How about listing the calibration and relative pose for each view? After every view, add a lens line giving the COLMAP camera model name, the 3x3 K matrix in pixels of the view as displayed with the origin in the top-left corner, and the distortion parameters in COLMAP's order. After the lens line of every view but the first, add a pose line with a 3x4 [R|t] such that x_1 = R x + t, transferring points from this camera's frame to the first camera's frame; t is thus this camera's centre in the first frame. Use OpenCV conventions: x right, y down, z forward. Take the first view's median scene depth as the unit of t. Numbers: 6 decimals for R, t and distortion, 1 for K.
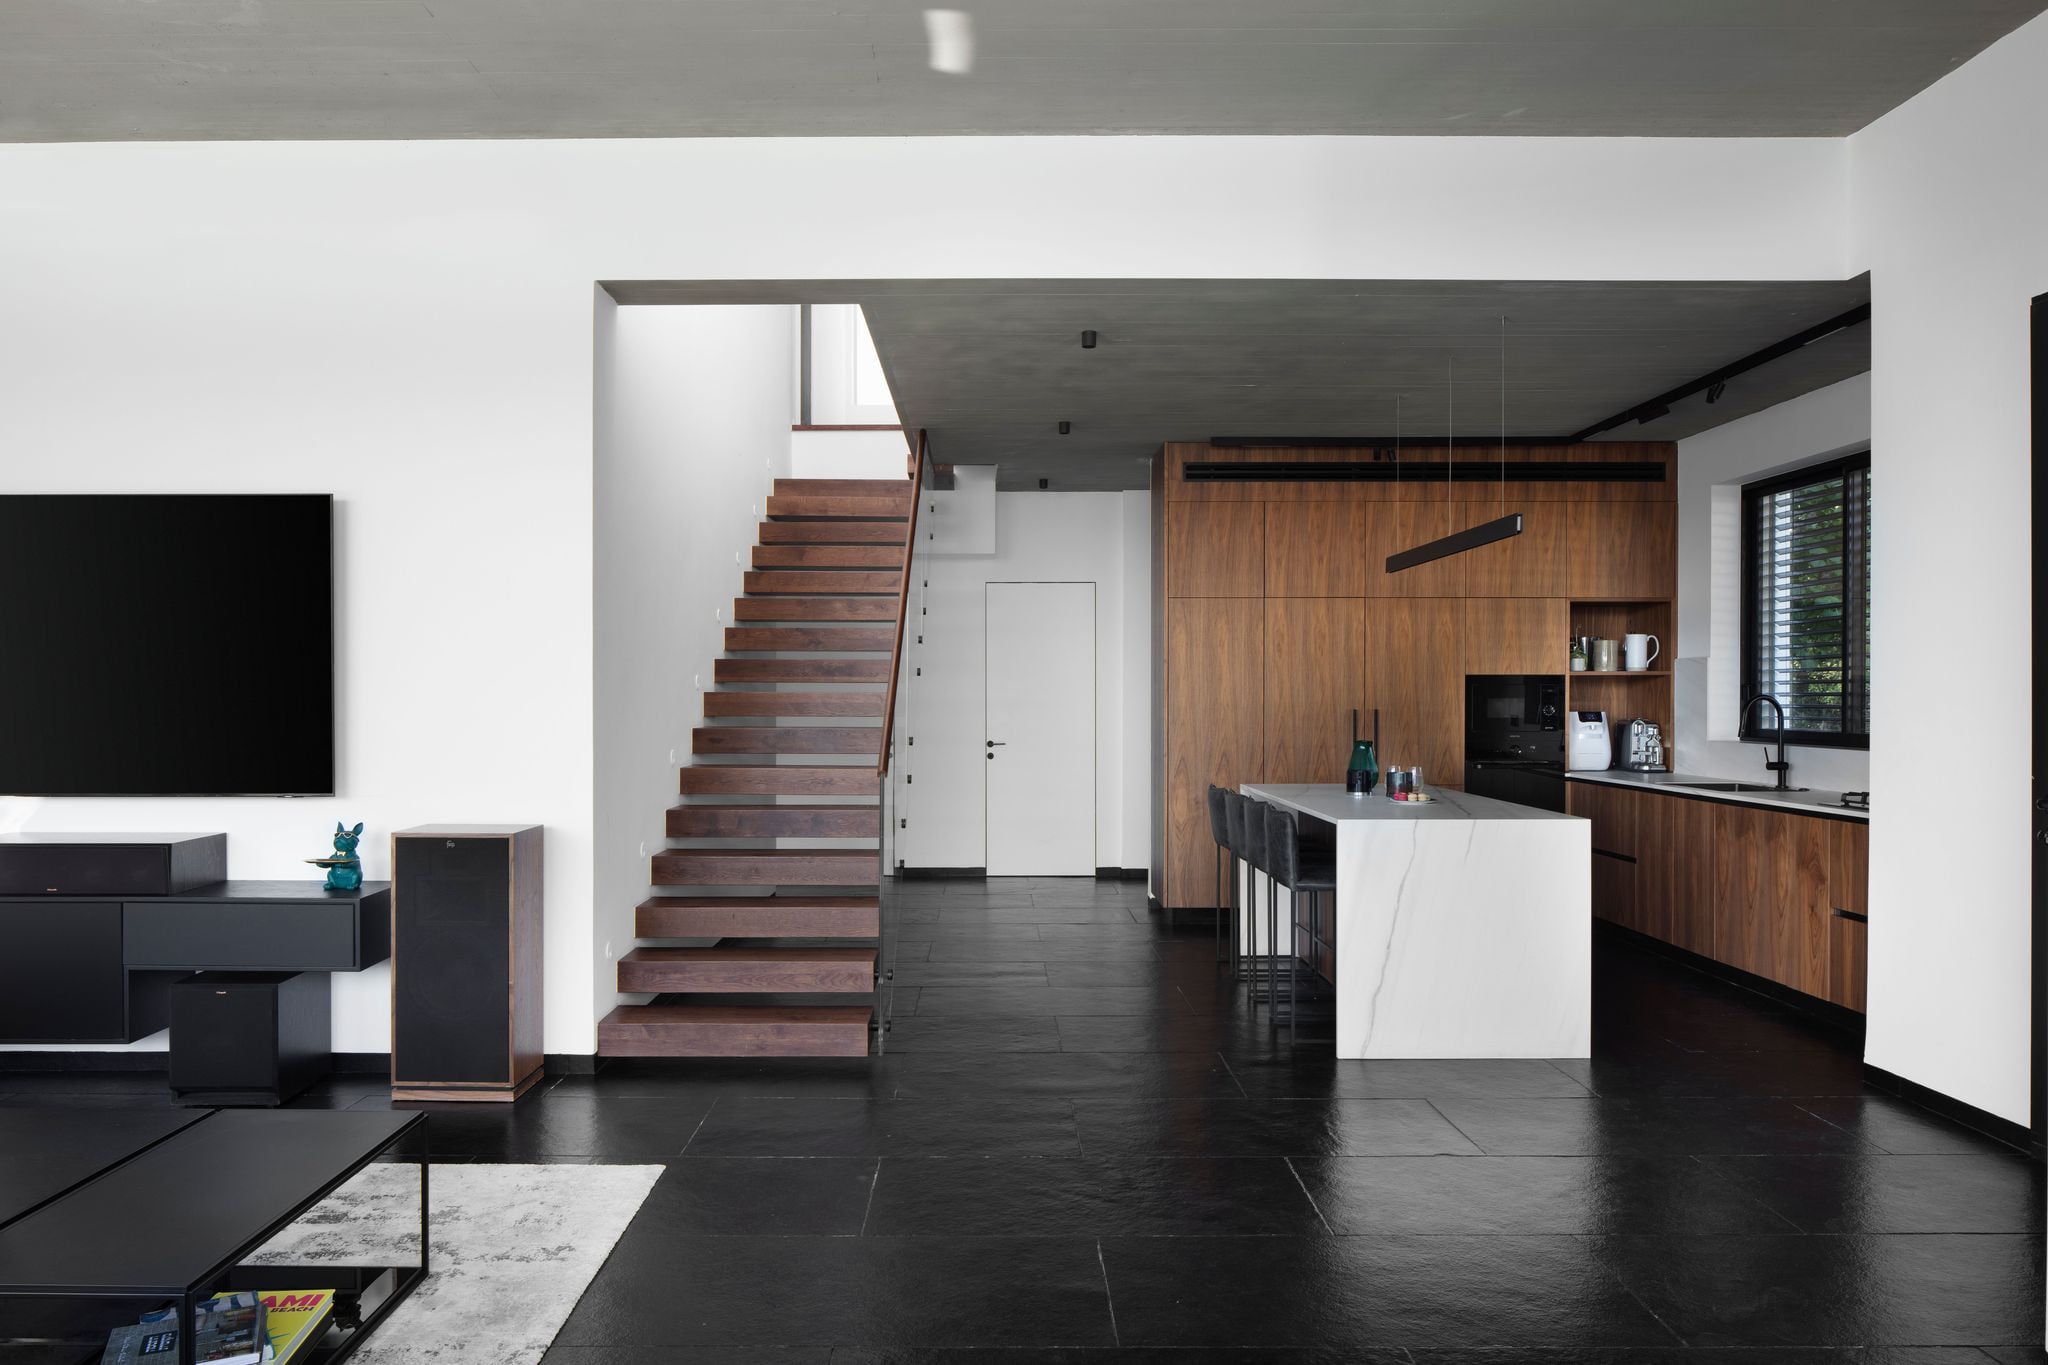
lens RADIAL K [[1372.3, 0, 1018.3], [0, 1372.3, 673.0], [0, 0, 1]] dist [0.001458, 0.000574]
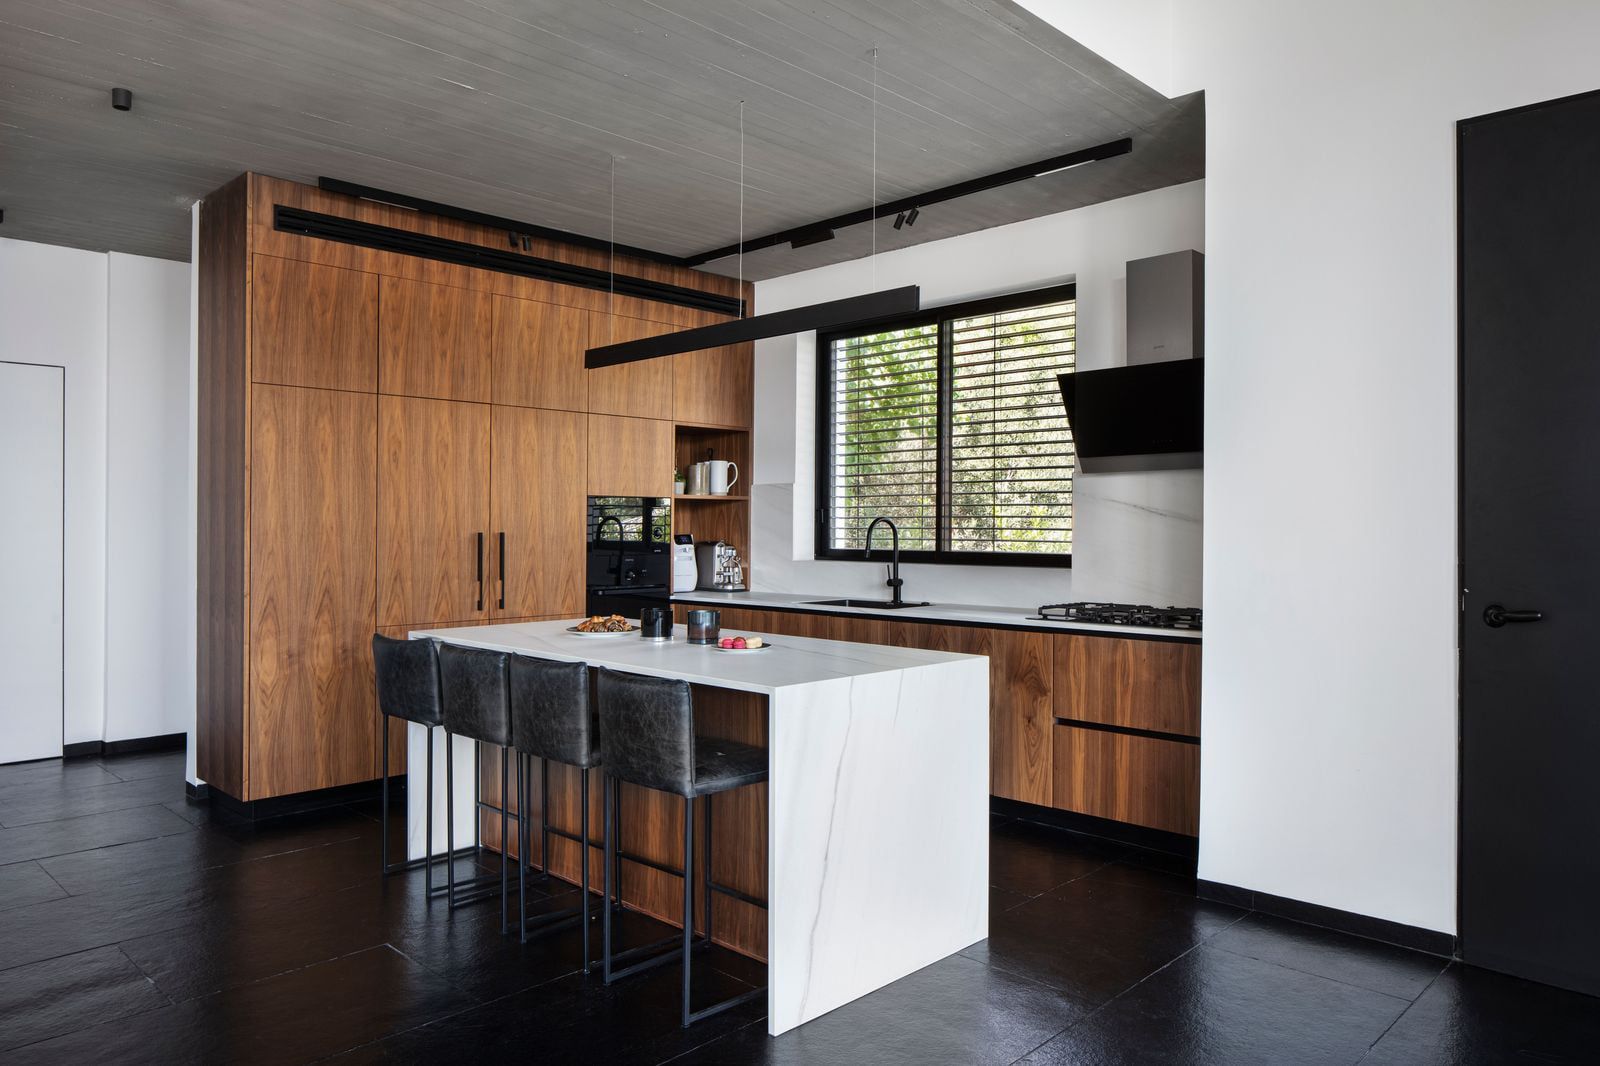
lens RADIAL K [[1072.1, 0, 795.6], [0, 1072.1, 525.5], [0, 0, 1]] dist [0.001458, 0.000574]
pose [[0.720165, 0.001894, 0.693800, -0.080179], [-0.012092, 0.999879, 0.009821, 0.013016], [-0.693697, -0.015462, 0.720101, 0.376119]]
